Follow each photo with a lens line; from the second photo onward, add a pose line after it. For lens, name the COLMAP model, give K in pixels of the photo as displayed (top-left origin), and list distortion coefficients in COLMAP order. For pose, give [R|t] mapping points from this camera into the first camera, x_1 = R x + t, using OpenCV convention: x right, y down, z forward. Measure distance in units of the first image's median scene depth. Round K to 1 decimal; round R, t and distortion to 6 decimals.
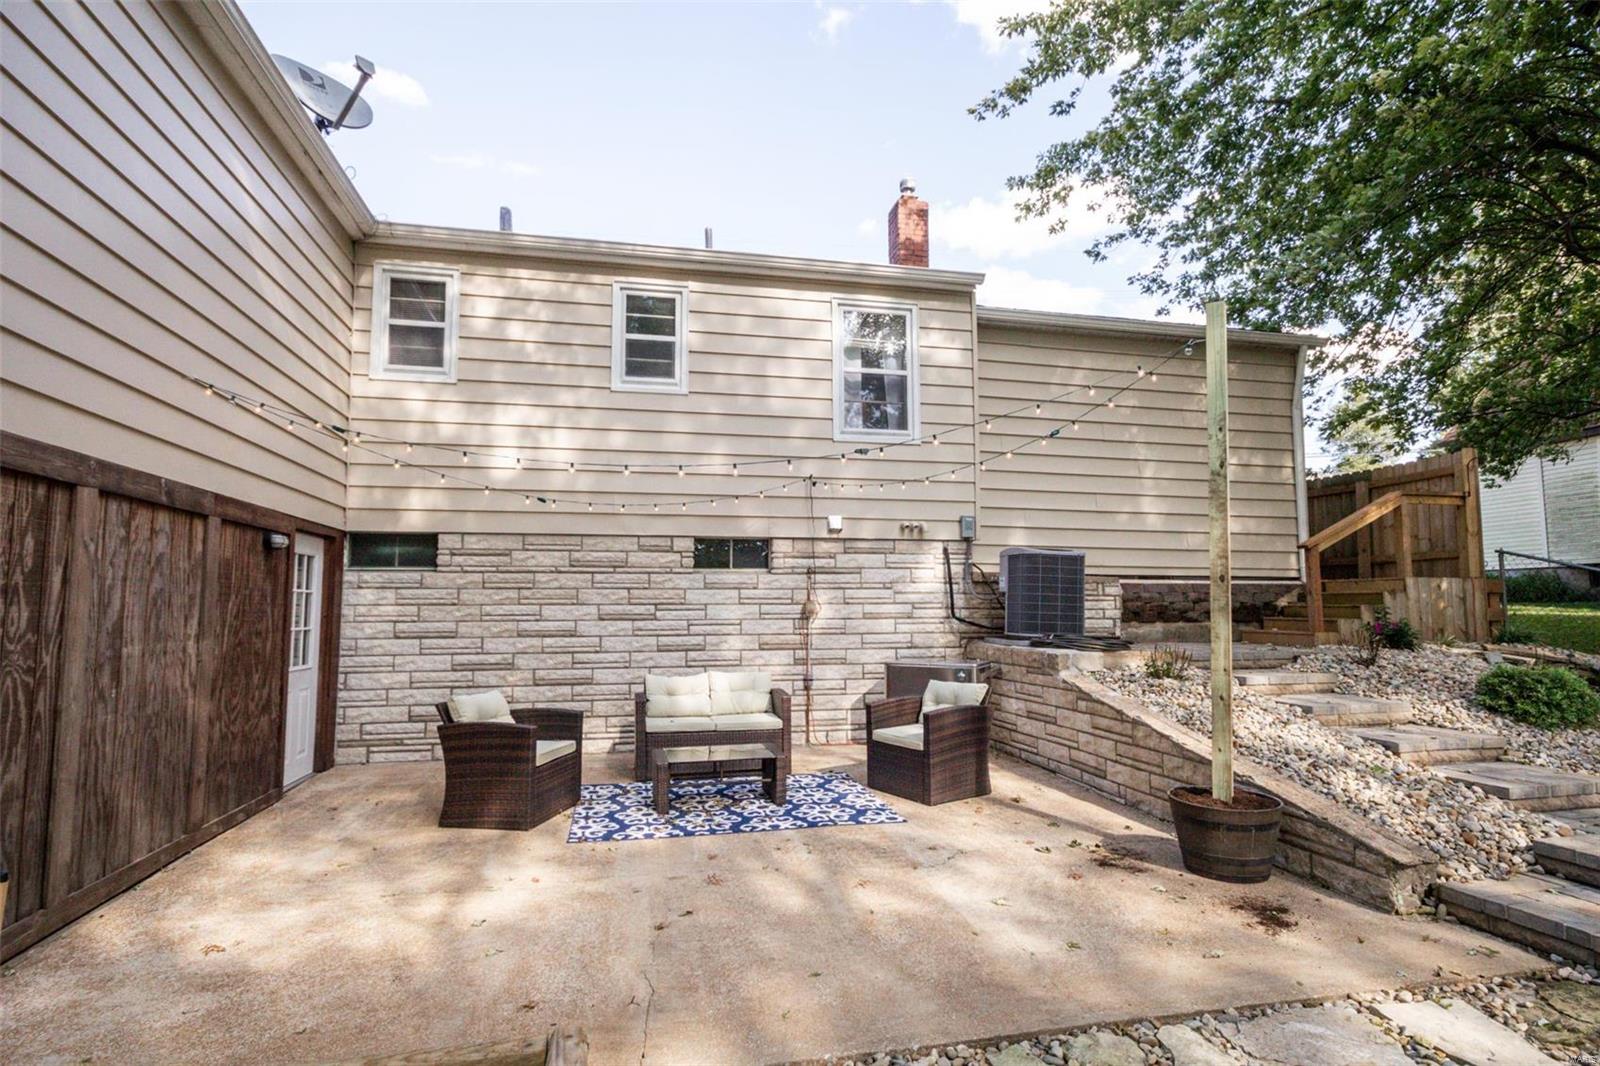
lens RADIAL K [[796.6, 0, 799.9], [0, 796.6, 544.6], [0, 0, 1]] dist [0.002938, 0.000865]
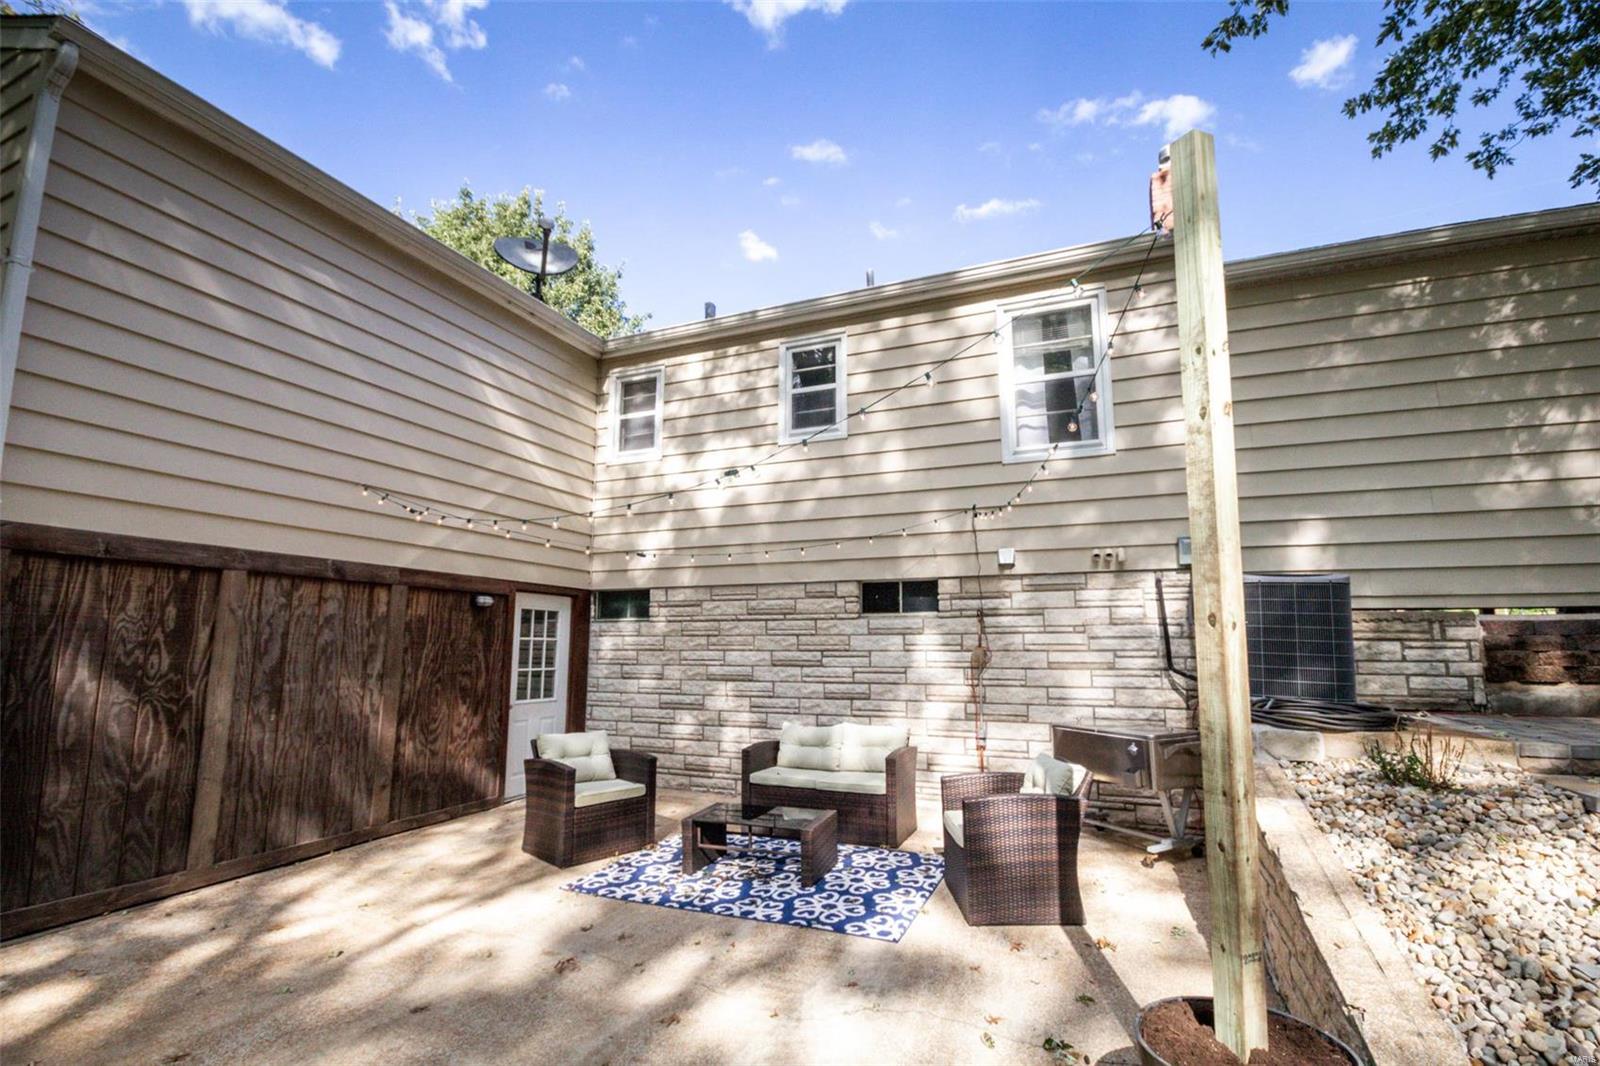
lens RADIAL K [[719.2, 0, 812.3], [0, 719.2, 548.9], [0, 0, 1]] dist [-0.004171, 0.000001]
pose [[0.829348, -0.071938, -0.554081, 0.324429], [0.040614, 0.996815, -0.068628, 0.009547], [0.557254, 0.034413, 0.829629, 0.249173]]
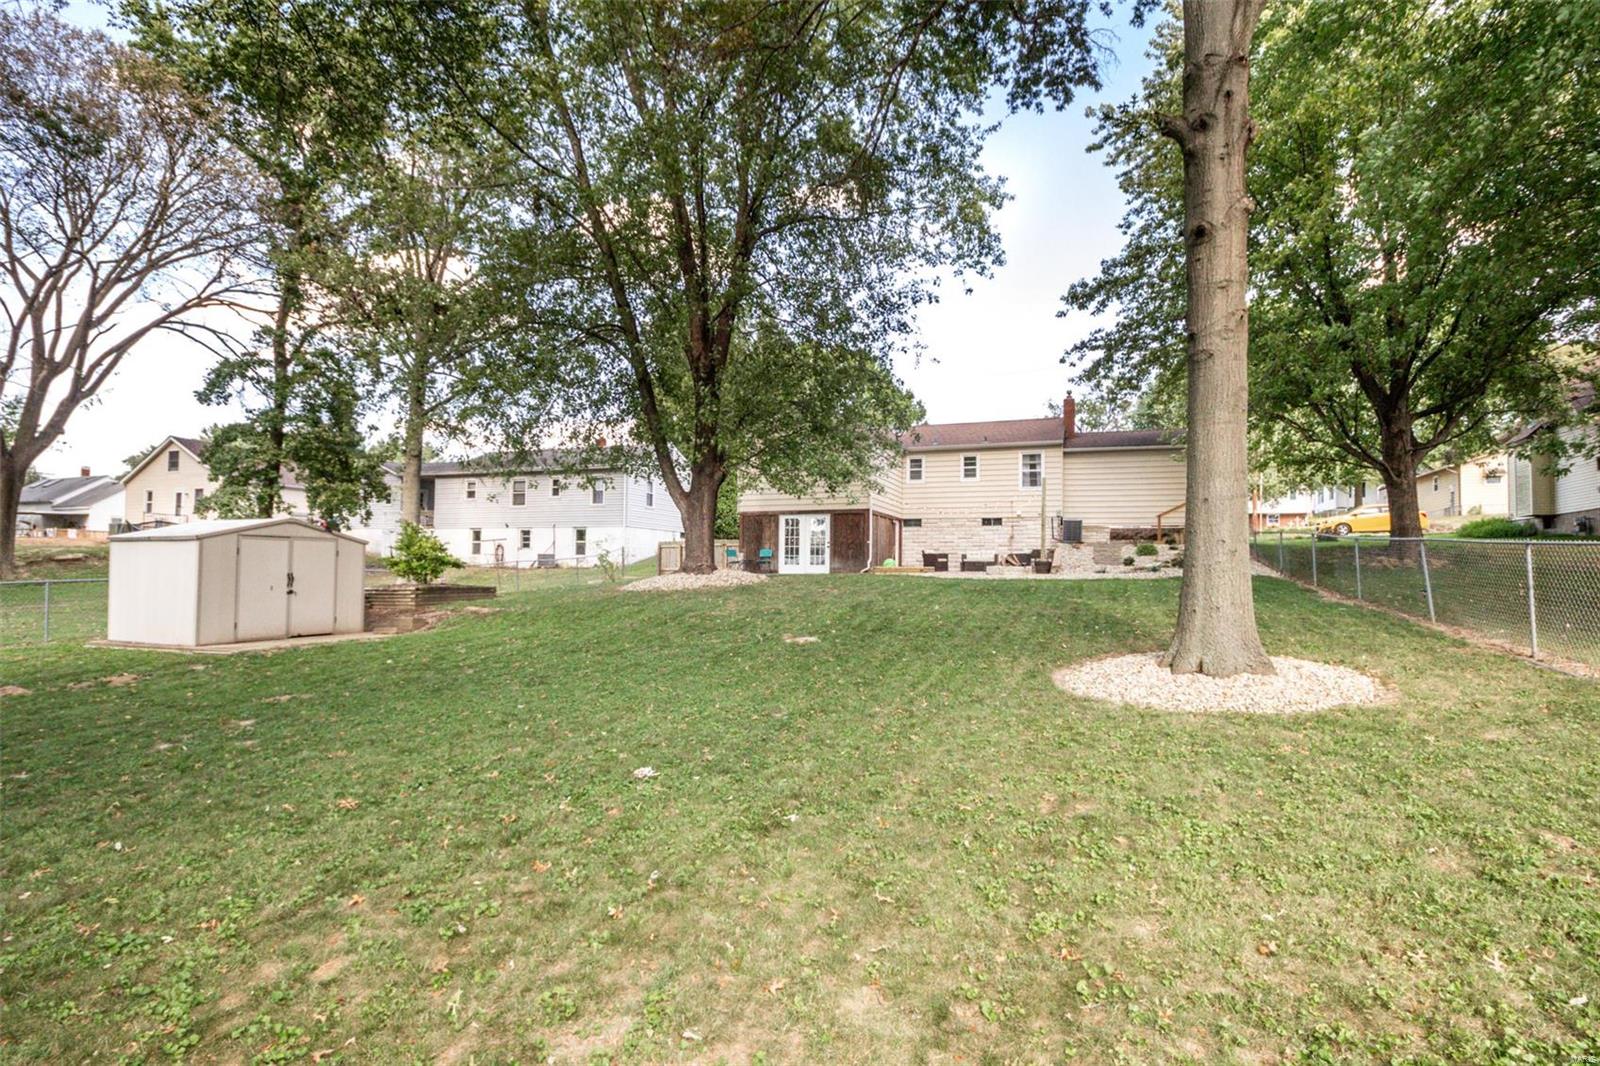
lens RADIAL K [[782.6, 0, 804.4], [0, 782.6, 538.7], [0, 0, 1]] dist [0.018966, -0.019677]
pose [[0.832161, -0.008863, -0.554464, 1.333945], [0.029147, 0.999189, 0.027773, -0.040894], [0.553768, -0.039272, 0.831744, -2.811667]]
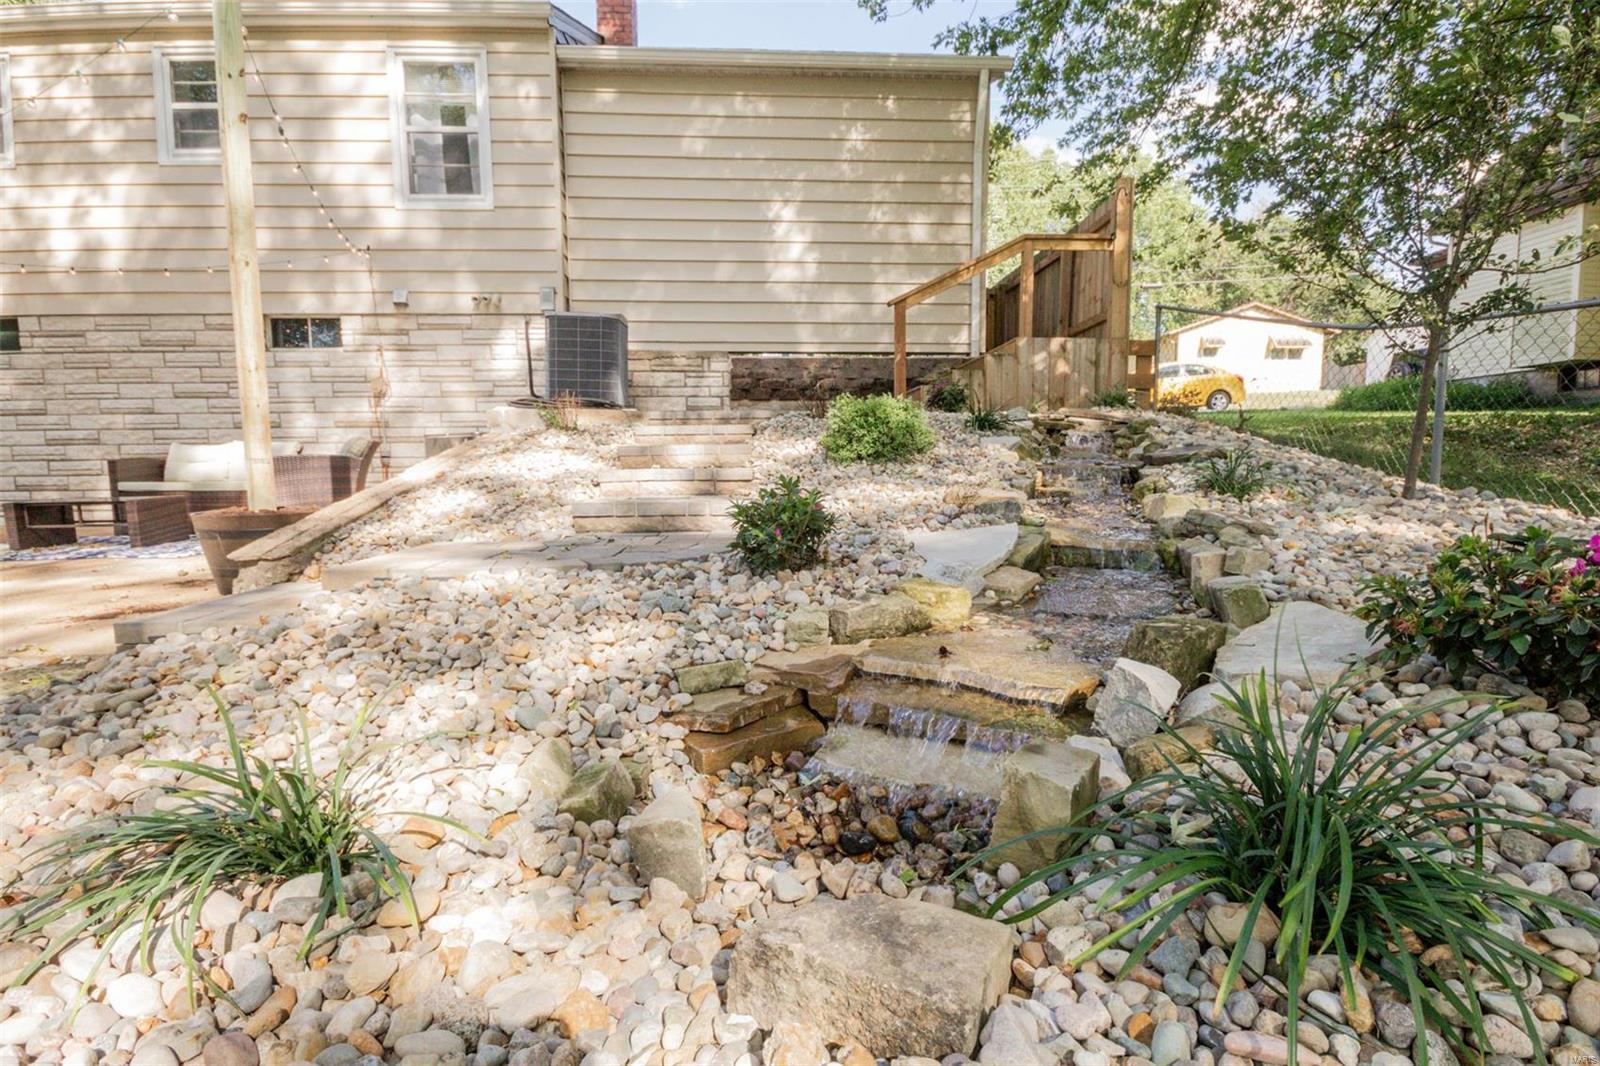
lens RADIAL K [[782.6, 0, 804.4], [0, 782.6, 538.7], [0, 0, 1]] dist [0.018966, -0.019677]
pose [[0.986641, 0.009433, -0.162636, 0.740049], [0.019302, 0.984521, 0.174198, 0.113911], [0.161762, -0.175010, 0.971187, 0.101139]]
